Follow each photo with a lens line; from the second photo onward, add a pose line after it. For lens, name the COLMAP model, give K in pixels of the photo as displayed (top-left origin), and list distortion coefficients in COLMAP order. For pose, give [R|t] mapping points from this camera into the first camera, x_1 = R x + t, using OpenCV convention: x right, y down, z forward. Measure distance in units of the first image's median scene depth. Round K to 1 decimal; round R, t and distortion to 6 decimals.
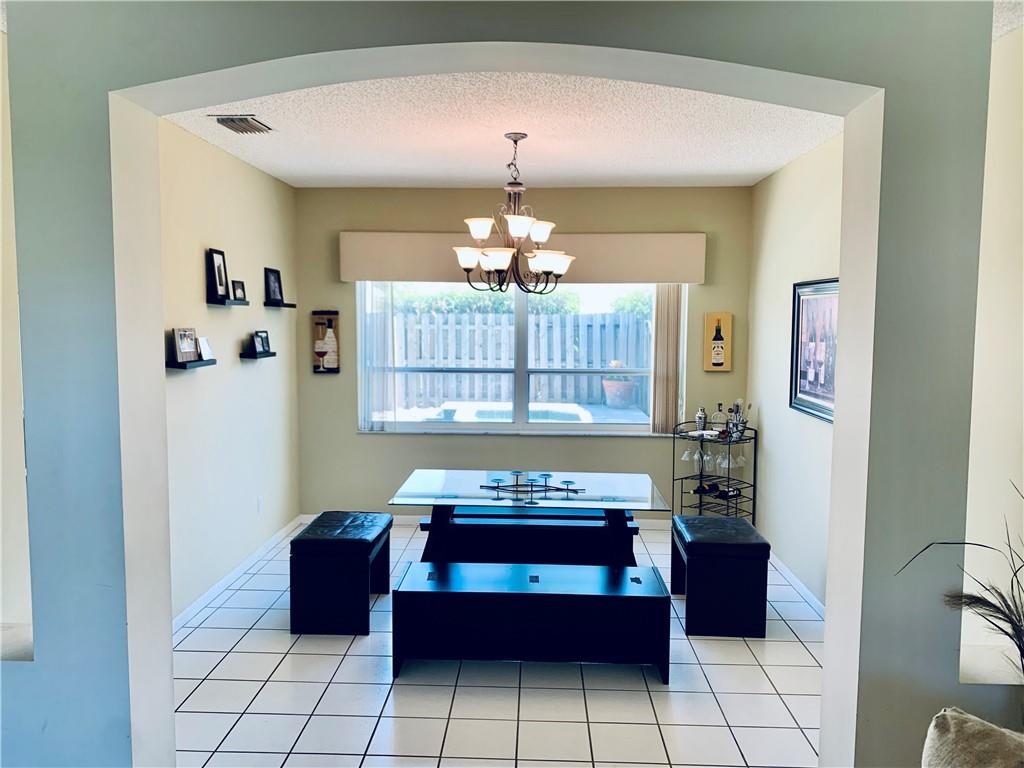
lens RADIAL K [[780.6, 0, 510.4], [0, 780.6, 378.0], [0, 0, 1]] dist [0.002903, 0.000535]
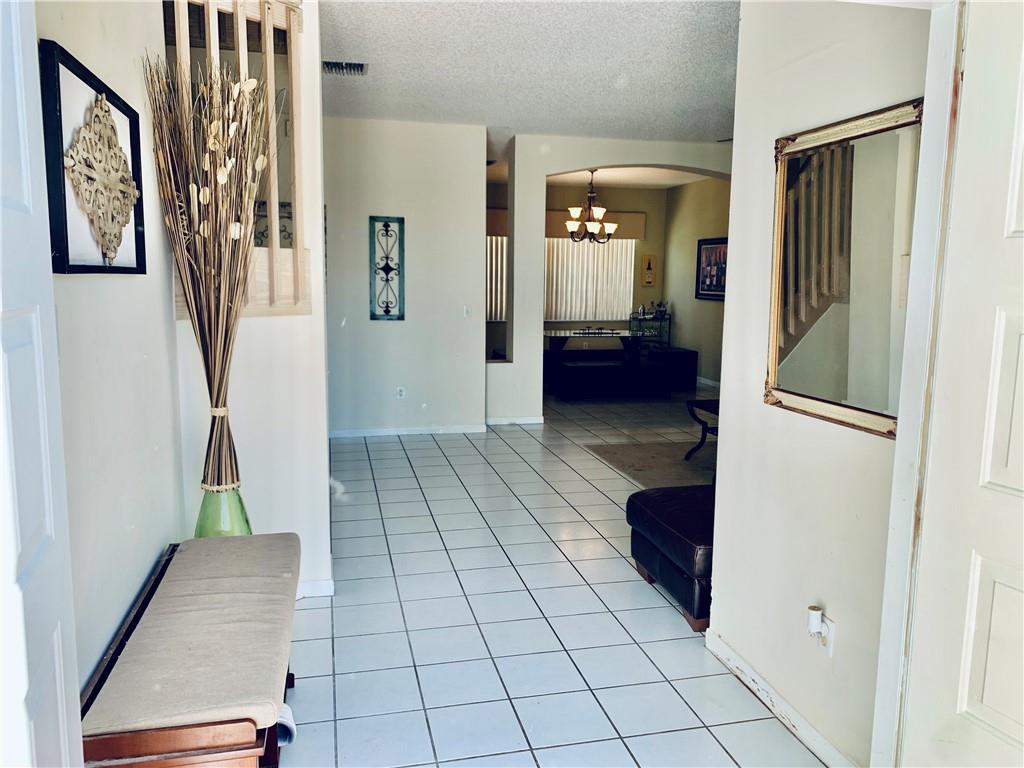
lens RADIAL K [[780.6, 0, 509.9], [0, 780.6, 385.3], [0, 0, 1]] dist [0.002903, 0.000535]
pose [[0.962408, -0.039761, 0.268682, -0.743662], [0.022392, 0.997475, 0.067403, 0.124416], [-0.270683, -0.058853, 0.960868, -0.964421]]
